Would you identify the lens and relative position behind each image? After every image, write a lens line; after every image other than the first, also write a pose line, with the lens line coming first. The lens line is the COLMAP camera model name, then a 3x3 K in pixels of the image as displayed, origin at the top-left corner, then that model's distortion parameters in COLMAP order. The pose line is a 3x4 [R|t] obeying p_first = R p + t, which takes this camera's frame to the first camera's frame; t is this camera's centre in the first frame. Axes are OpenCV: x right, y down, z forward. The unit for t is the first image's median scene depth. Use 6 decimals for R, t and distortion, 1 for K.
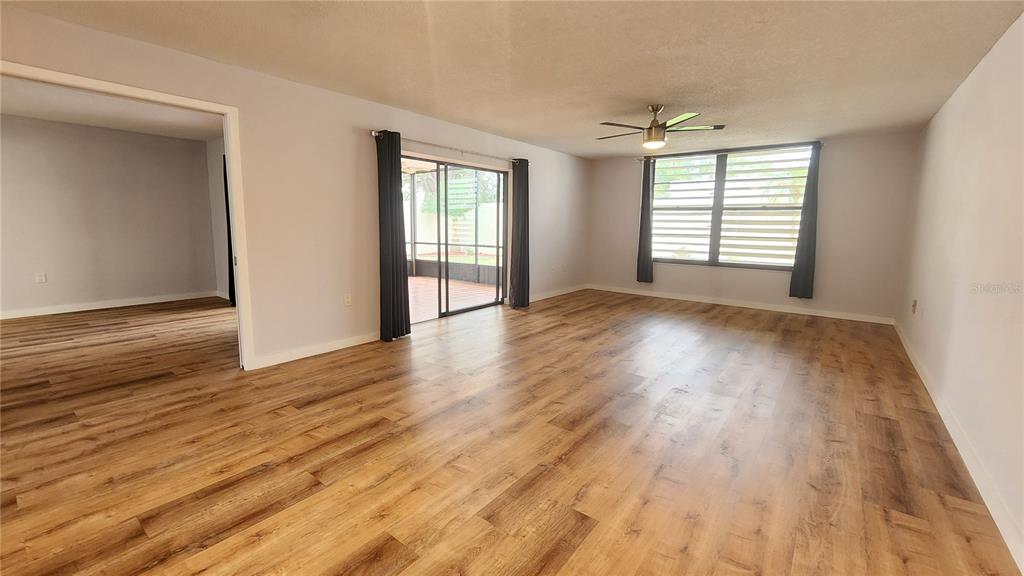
lens RADIAL K [[419.0, 0, 505.0], [0, 419.0, 281.0], [0, 0, 1]] dist [0.001418, 0.000182]
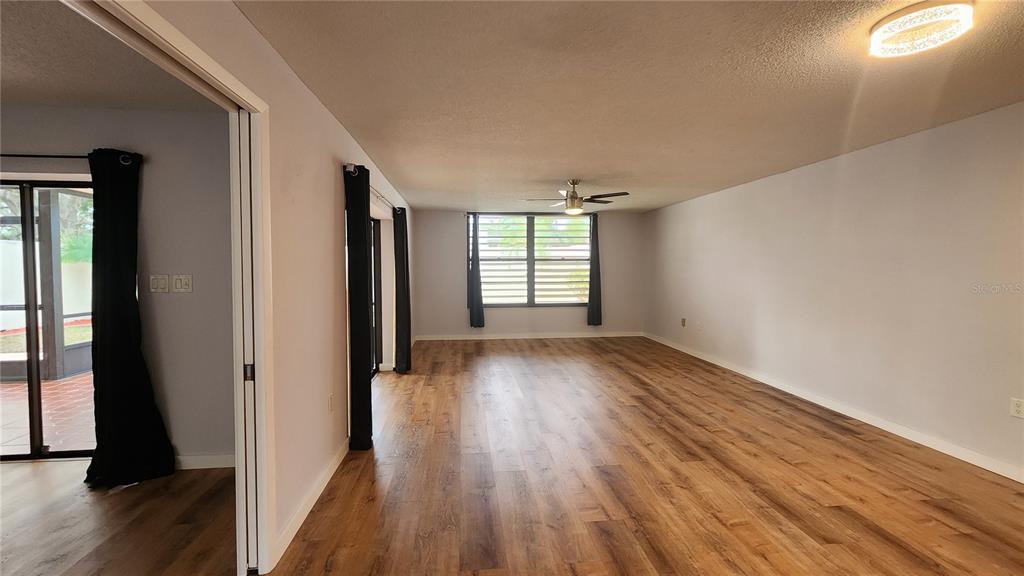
lens RADIAL K [[419.0, 0, 505.0], [0, 419.0, 281.0], [0, 0, 1]] dist [0.001418, 0.000182]
pose [[0.718755, -0.039270, 0.694154, -0.427062], [0.109511, 0.992335, -0.057252, -0.054094], [-0.686585, 0.117168, 0.717546, 0.201849]]
